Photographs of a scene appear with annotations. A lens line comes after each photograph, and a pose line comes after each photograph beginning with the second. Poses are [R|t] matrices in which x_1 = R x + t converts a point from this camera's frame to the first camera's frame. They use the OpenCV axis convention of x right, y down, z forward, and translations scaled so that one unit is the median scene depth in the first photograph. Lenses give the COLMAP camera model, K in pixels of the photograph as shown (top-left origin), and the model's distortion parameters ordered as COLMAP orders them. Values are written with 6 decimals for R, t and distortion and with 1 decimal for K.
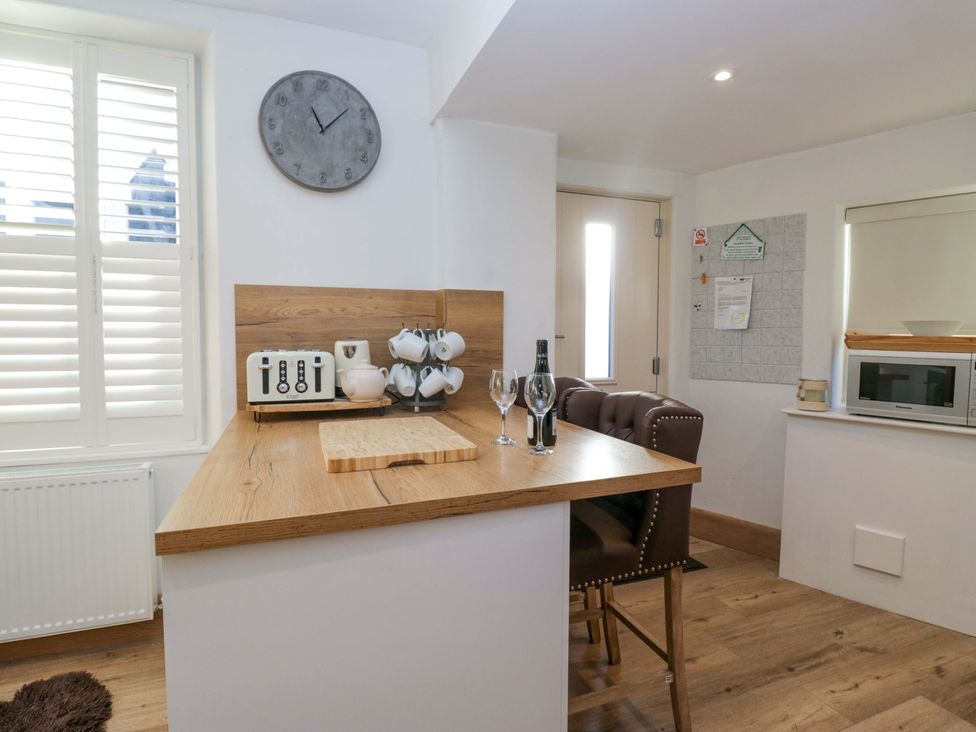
lens RADIAL K [[508.7, 0, 481.2], [0, 508.7, 361.8], [0, 0, 1]] dist [-0.005389, -0.010077]
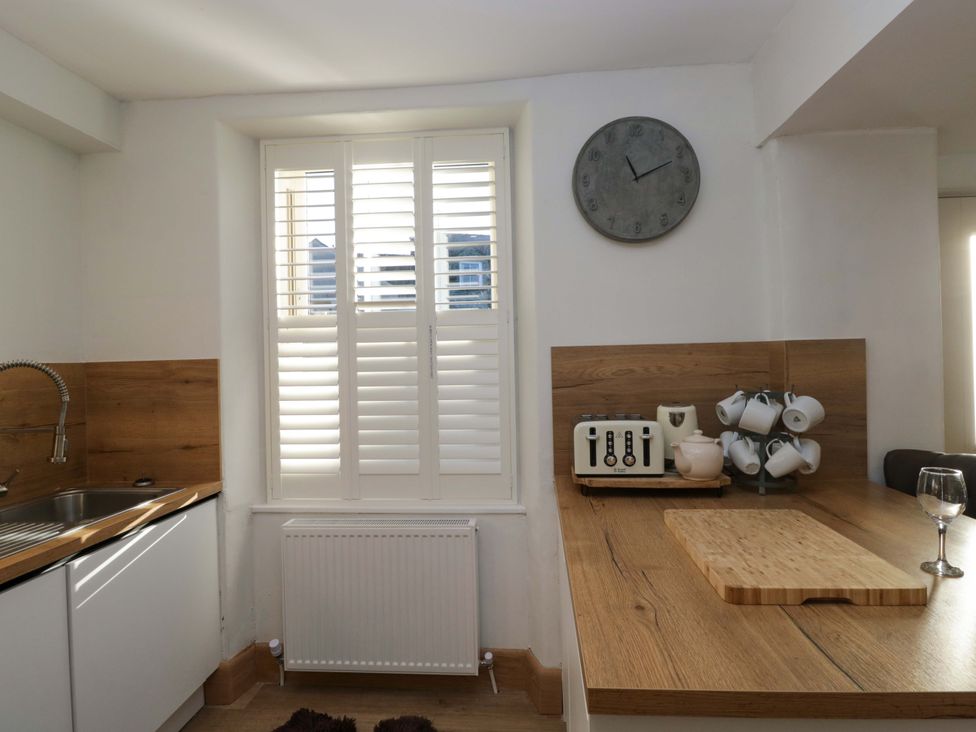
lens RADIAL K [[508.7, 0, 478.0], [0, 508.7, 365.4], [0, 0, 1]] dist [-0.005389, -0.010077]
pose [[0.897353, -0.014262, -0.441083, -0.175274], [-0.002226, 0.999319, -0.036841, -0.079343], [0.441307, 0.034041, 0.896710, 0.045249]]
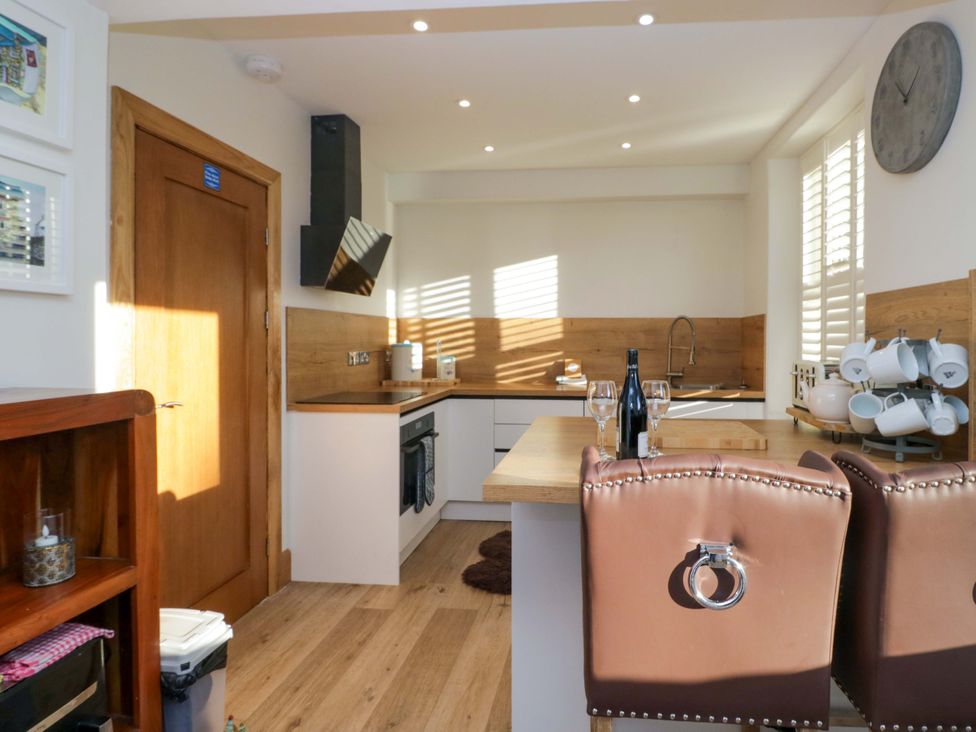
lens RADIAL K [[558.8, 0, 551.5], [0, 558.8, 339.2], [0, 0, 1]] dist [0.000299, -0.008413]
pose [[-0.454899, 0.002654, -0.890539, 0.804458], [-0.045379, 0.998627, 0.026157, -0.064302], [0.889386, 0.052311, -0.454154, 0.959531]]
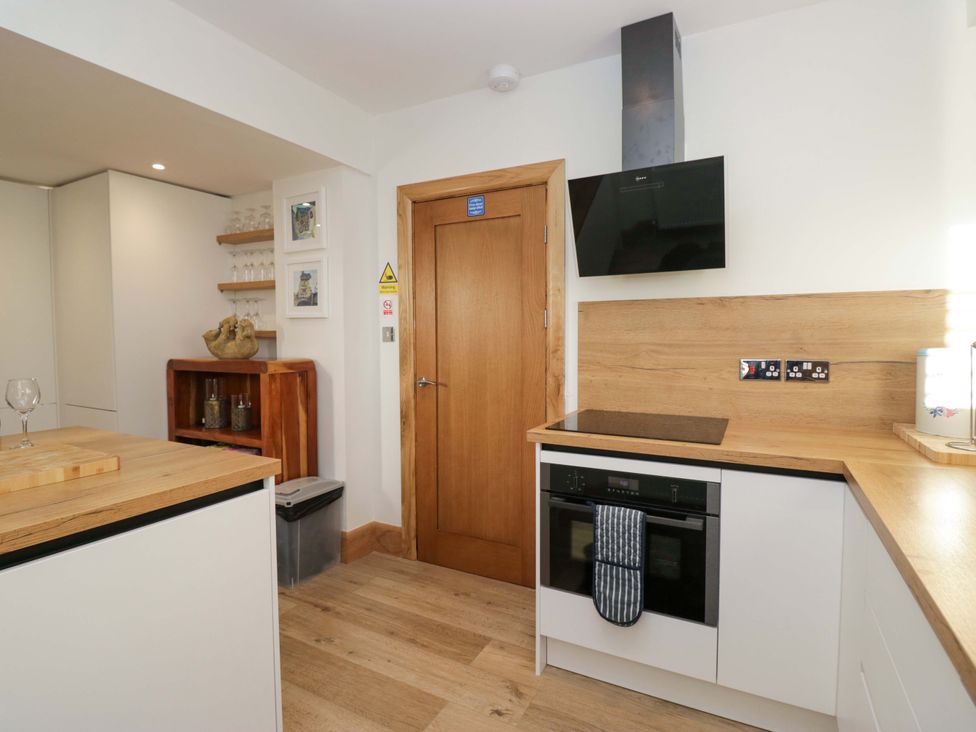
lens RADIAL K [[508.7, 0, 494.2], [0, 508.7, 360.2], [0, 0, 1]] dist [-0.005389, -0.010077]
pose [[-0.644930, -0.032673, 0.763543, -0.955838], [0.044470, 0.995788, 0.080174, -0.048585], [-0.762946, 0.085662, -0.640761, 0.613330]]
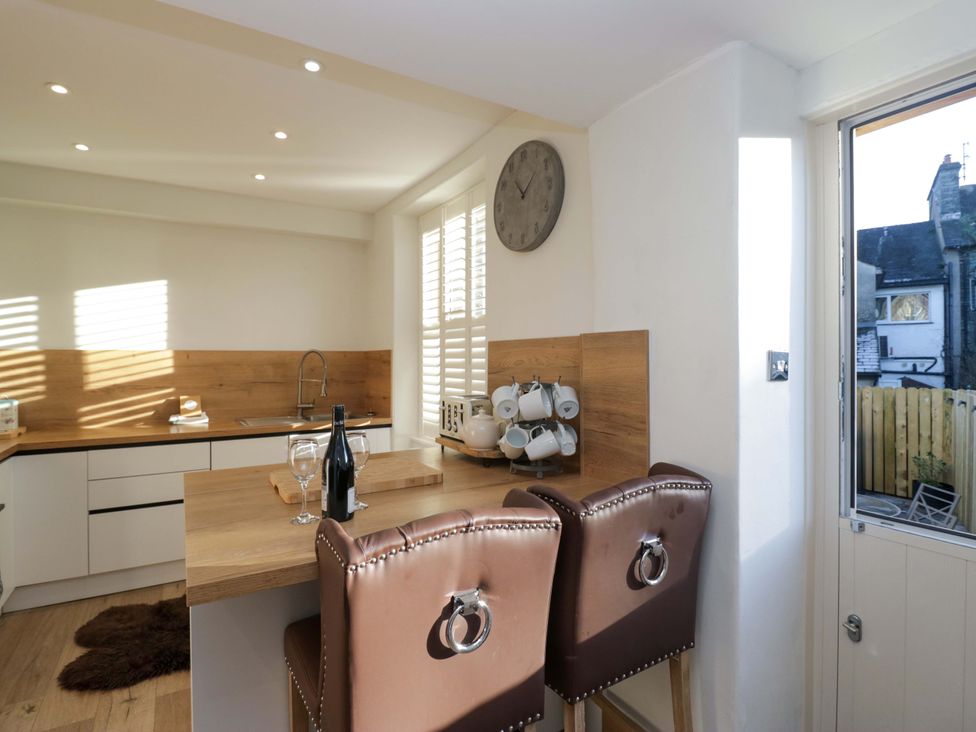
lens RADIAL K [[508.7, 0, 492.9], [0, 508.7, 357.0], [0, 0, 1]] dist [-0.005389, -0.010077]
pose [[0.168828, -0.002563, -0.985642, 0.787698], [-0.044898, 0.998939, -0.010288, -0.101313], [0.984622, 0.045990, 0.168534, 0.802879]]
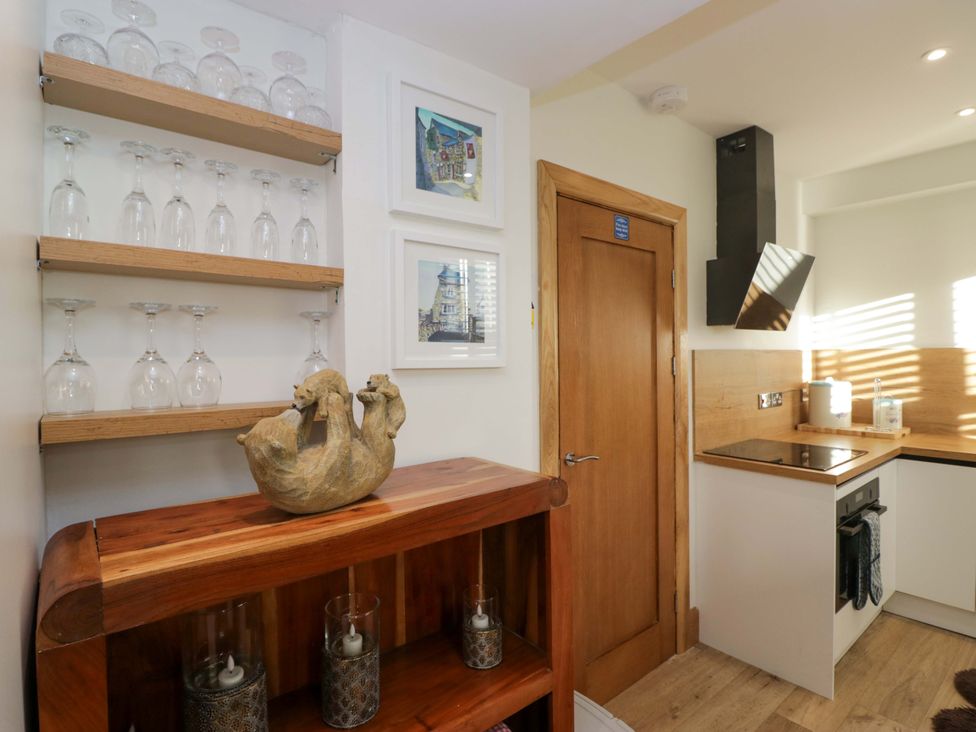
lens RADIAL K [[508.7, 0, 485.7], [0, 508.7, 360.0], [0, 0, 1]] dist [-0.005389, -0.010077]
pose [[-0.958174, 0.014507, -0.285820, 0.664590], [-0.002411, 0.998270, 0.058751, -0.126535], [0.286177, 0.056983, -0.956481, 0.725222]]
